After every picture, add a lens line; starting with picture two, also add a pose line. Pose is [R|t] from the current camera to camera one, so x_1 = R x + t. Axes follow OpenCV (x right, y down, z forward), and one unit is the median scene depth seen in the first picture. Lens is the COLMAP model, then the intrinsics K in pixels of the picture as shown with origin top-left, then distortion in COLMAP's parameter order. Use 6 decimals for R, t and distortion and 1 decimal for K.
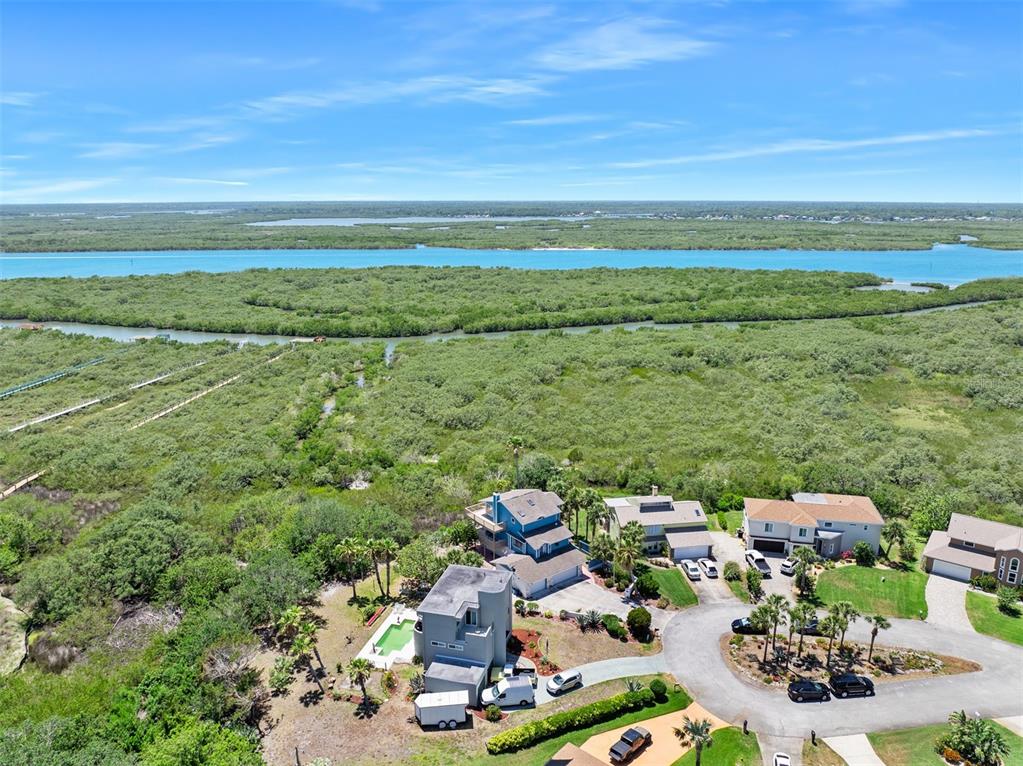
lens RADIAL K [[722.3, 0, 513.6], [0, 722.3, 378.9], [0, 0, 1]] dist [-0.044902, 0.015376]
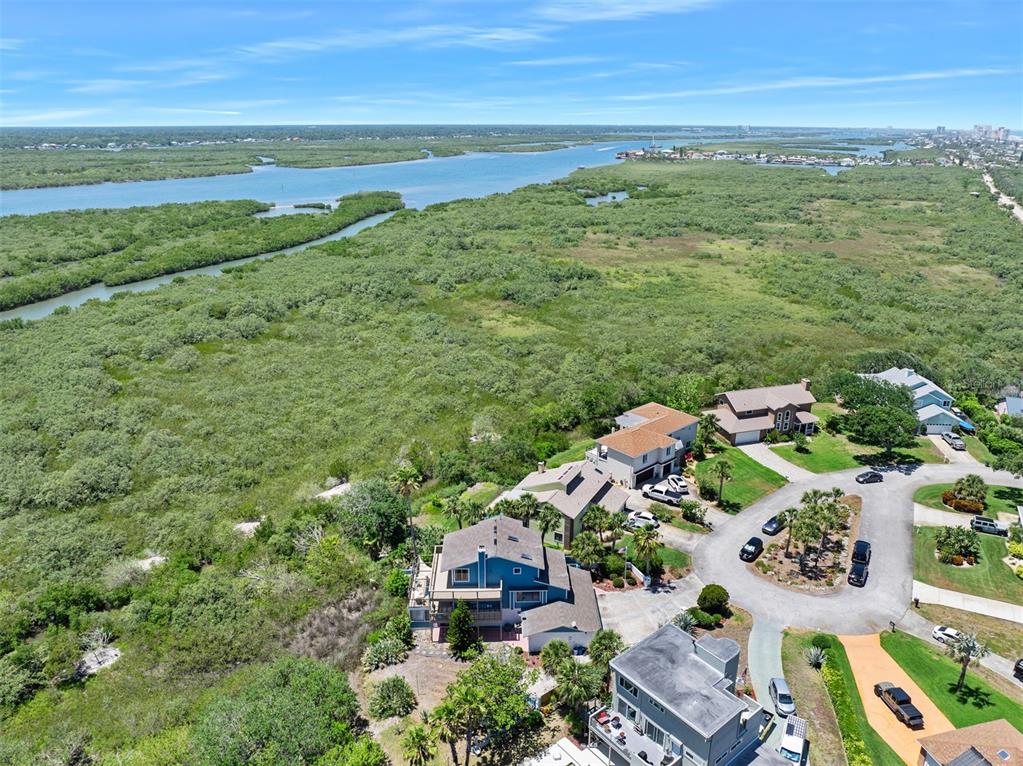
lens RADIAL K [[722.3, 0, 513.6], [0, 722.3, 378.9], [0, 0, 1]] dist [-0.044902, 0.015376]
pose [[0.581652, -0.268806, 0.767740, -0.523827], [0.192263, 0.962510, 0.191338, -0.136104], [-0.790389, 0.036316, 0.611527, 0.554982]]
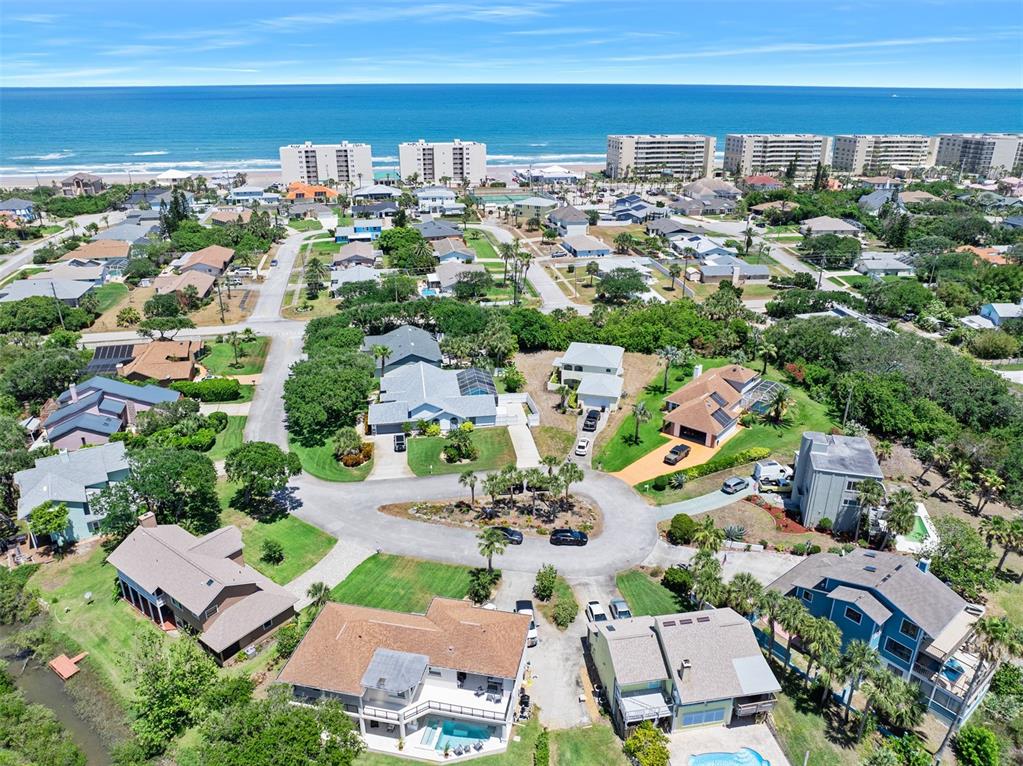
lens RADIAL K [[722.3, 0, 513.6], [0, 722.3, 378.9], [0, 0, 1]] dist [-0.044902, 0.015376]
pose [[-0.999569, 0.012270, -0.026670, 0.377891], [-0.005952, 0.804892, 0.593391, -0.362114], [0.028747, 0.593294, -0.804472, 1.457716]]
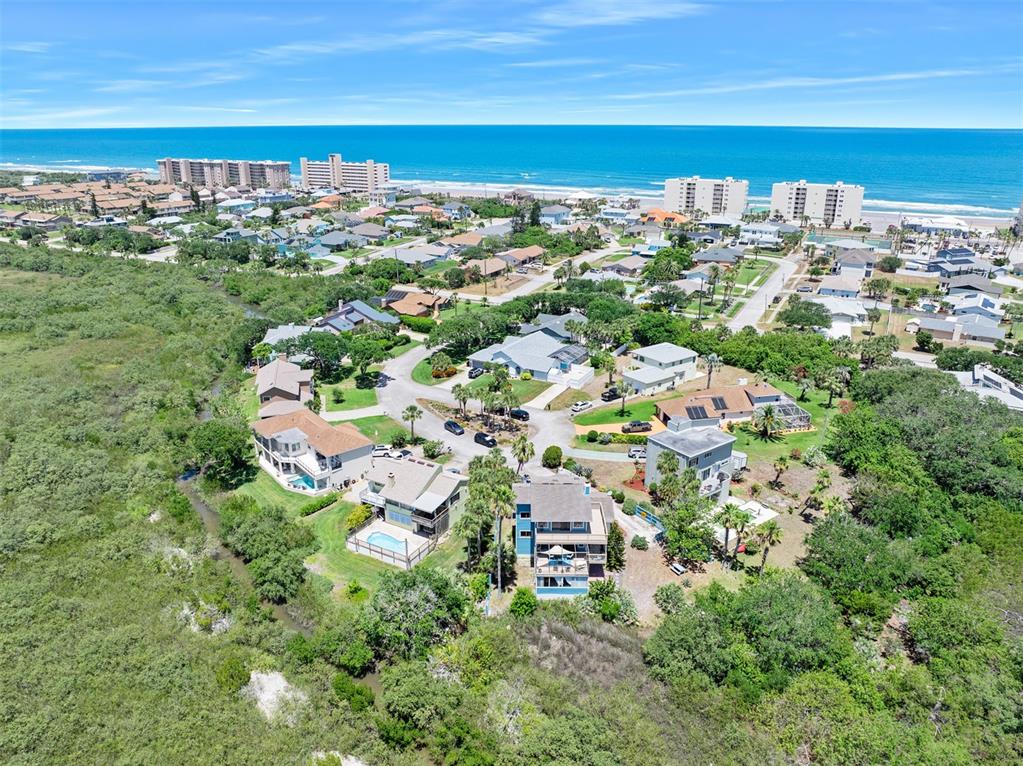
lens RADIAL K [[722.3, 0, 513.6], [0, 722.3, 378.9], [0, 0, 1]] dist [-0.044902, 0.015376]
pose [[-0.793145, -0.201414, 0.574764, -0.427333], [0.148813, 0.851034, 0.503583, -0.391289], [-0.590573, 0.484946, -0.645020, 1.584572]]
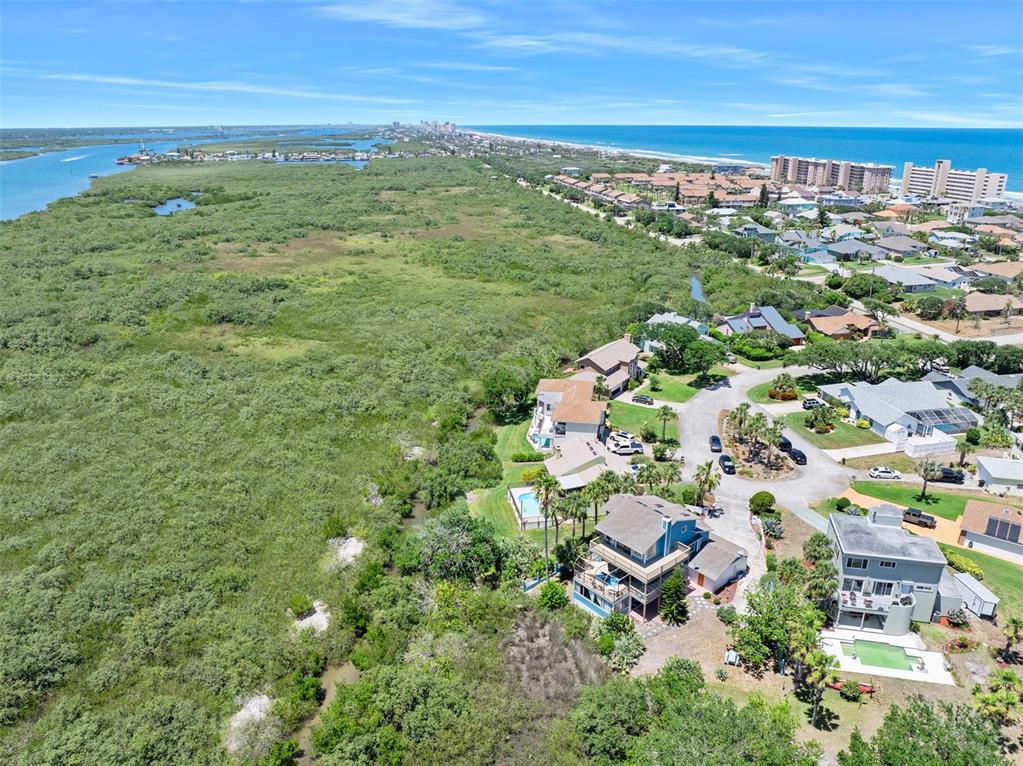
lens RADIAL K [[722.3, 0, 513.6], [0, 722.3, 378.9], [0, 0, 1]] dist [-0.044902, 0.015376]
pose [[-0.059341, -0.332393, 0.941272, -0.706334], [0.240229, 0.910467, 0.336660, -0.278901], [-0.968901, 0.246098, 0.025822, 1.139748]]
